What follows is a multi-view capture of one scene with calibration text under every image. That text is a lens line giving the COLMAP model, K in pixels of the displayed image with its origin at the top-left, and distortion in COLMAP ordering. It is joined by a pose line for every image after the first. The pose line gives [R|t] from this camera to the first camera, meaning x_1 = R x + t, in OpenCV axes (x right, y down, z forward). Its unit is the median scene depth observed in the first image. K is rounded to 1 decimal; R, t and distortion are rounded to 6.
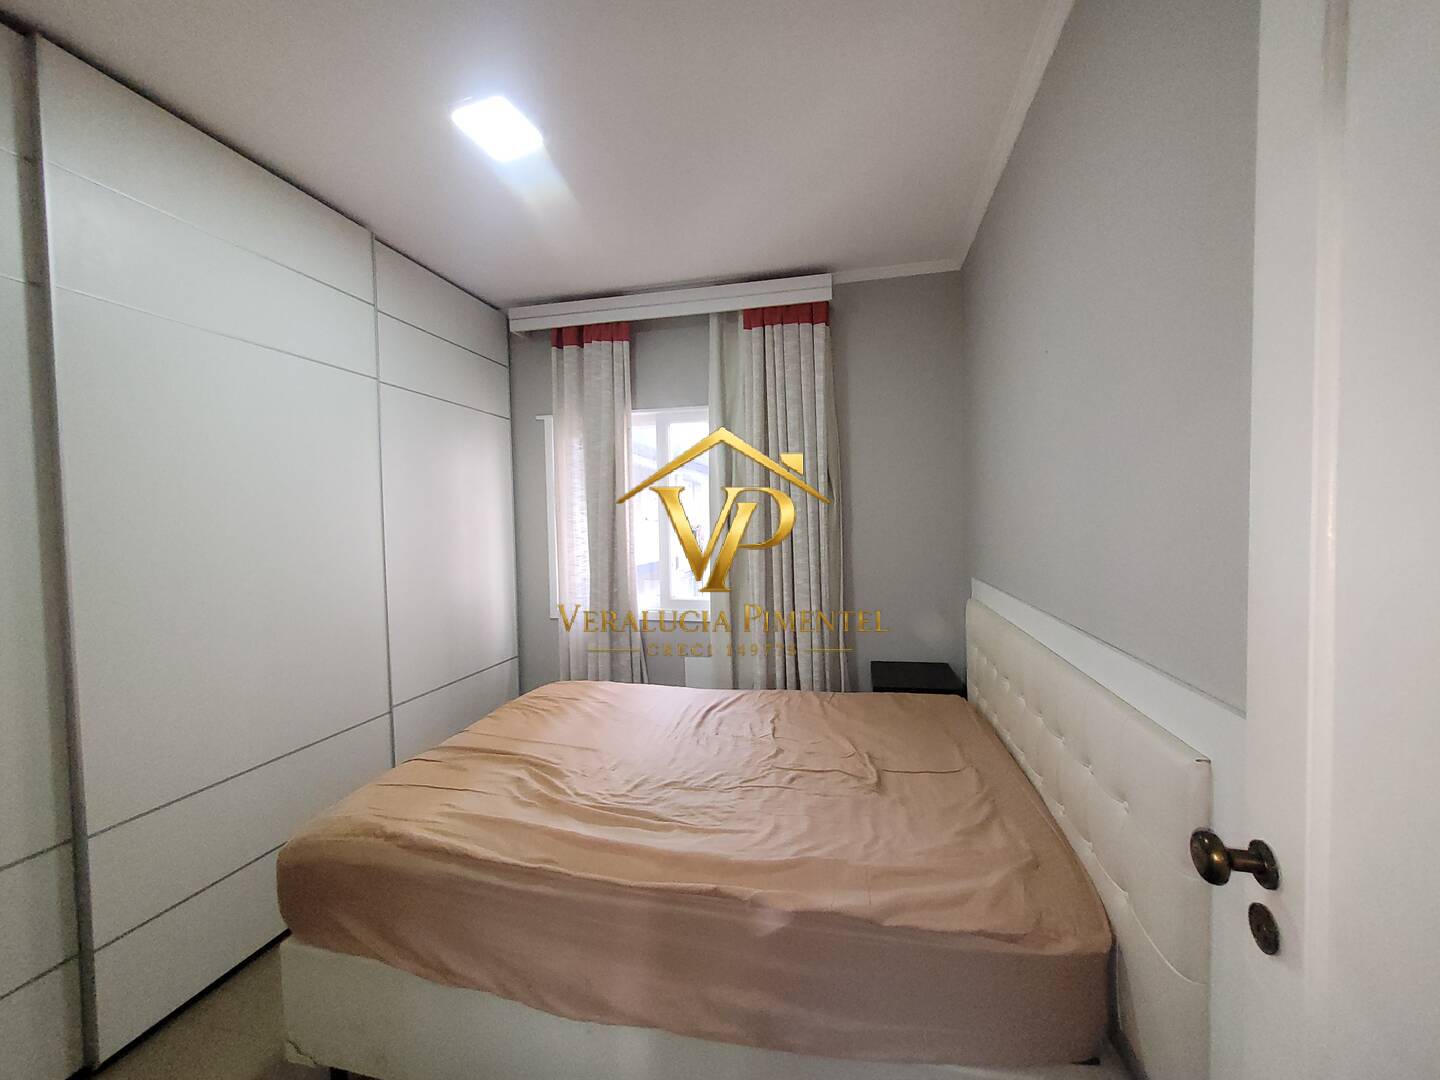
lens RADIAL K [[556.8, 0, 720.0], [0, 556.8, 540.0], [0, 0, 1]] dist [-0.001338, -0.000174]
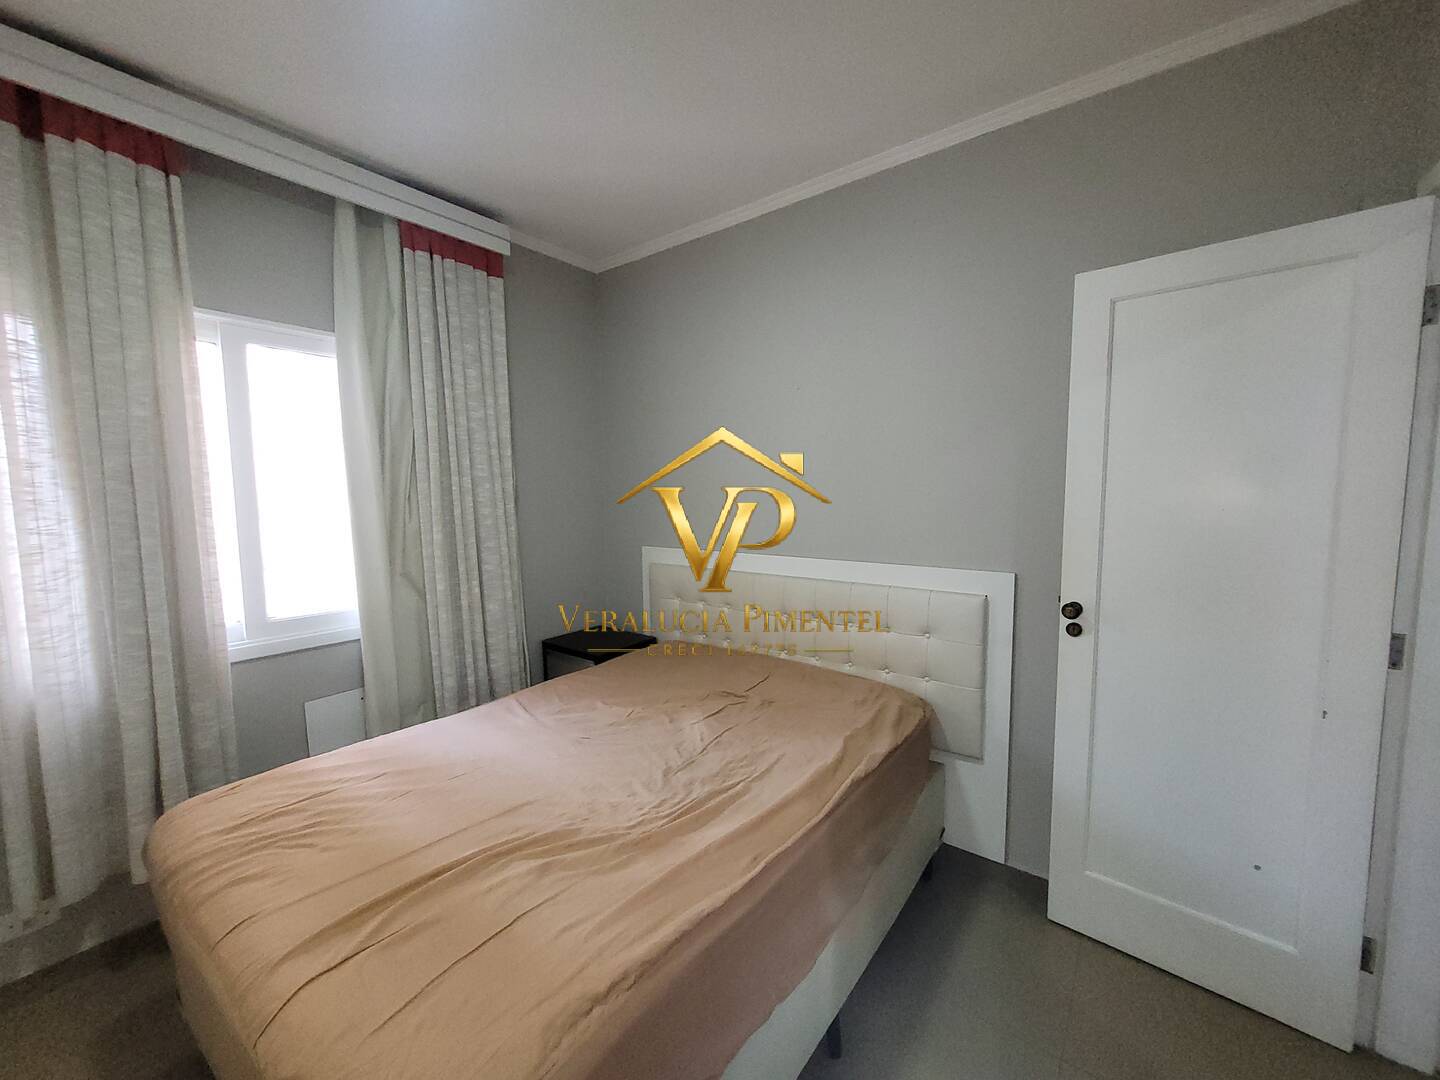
lens RADIAL K [[573.3, 0, 720.0], [0, 573.3, 540.0], [0, 0, 1]] dist [-0.002676, -0.000704]
pose [[0.416115, -0.070092, 0.906607, -0.617648], [0.035194, 0.997519, 0.060967, -0.013045], [-0.908631, 0.006538, 0.417549, 0.338098]]
